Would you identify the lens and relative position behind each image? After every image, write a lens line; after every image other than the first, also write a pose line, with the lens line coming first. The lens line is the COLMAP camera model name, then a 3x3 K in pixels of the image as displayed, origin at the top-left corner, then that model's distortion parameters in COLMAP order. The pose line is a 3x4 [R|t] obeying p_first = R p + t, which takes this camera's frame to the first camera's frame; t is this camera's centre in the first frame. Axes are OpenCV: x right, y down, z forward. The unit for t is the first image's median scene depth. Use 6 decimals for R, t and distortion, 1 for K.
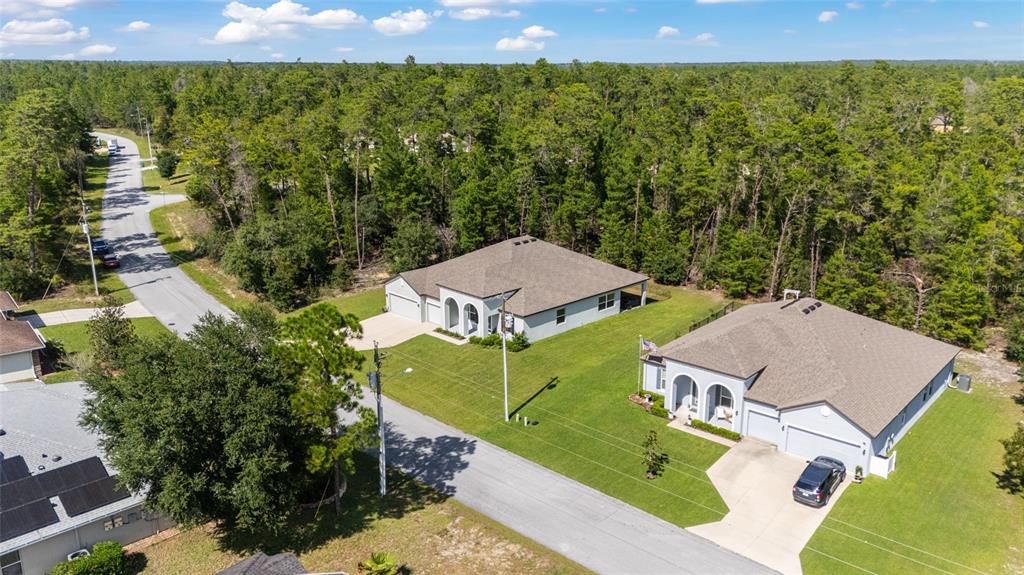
lens RADIAL K [[796.0, 0, 512.0], [0, 796.0, 287.5], [0, 0, 1]] dist [0.027583, -0.004398]
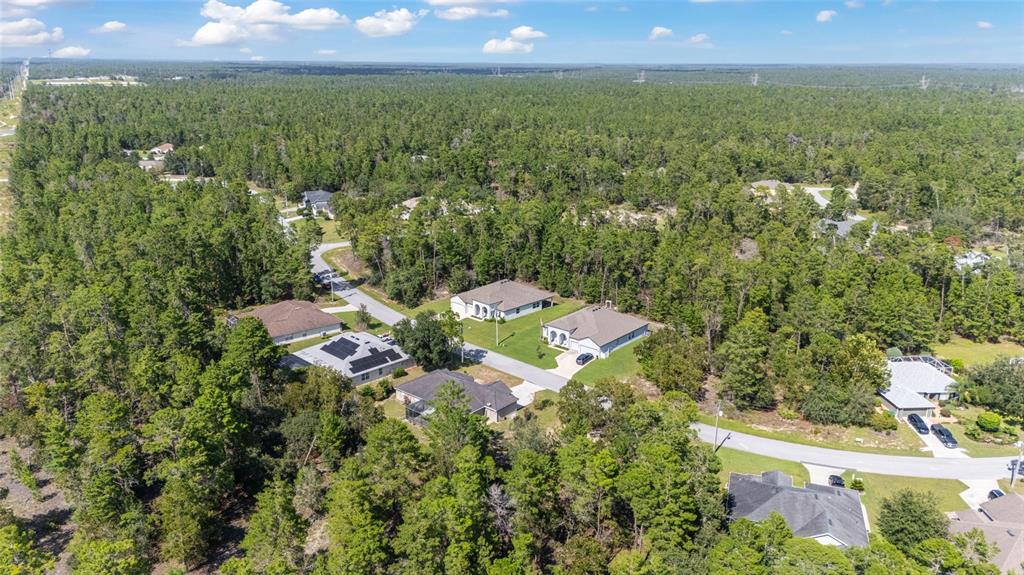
lens RADIAL K [[796.0, 0, 512.0], [0, 796.0, 287.5], [0, 0, 1]] dist [0.027583, -0.004398]
pose [[0.999989, 0.001706, 0.004312, 0.030096], [-0.001801, 0.999754, 0.022084, -0.104241], [-0.004273, -0.022092, 0.999747, -1.710894]]
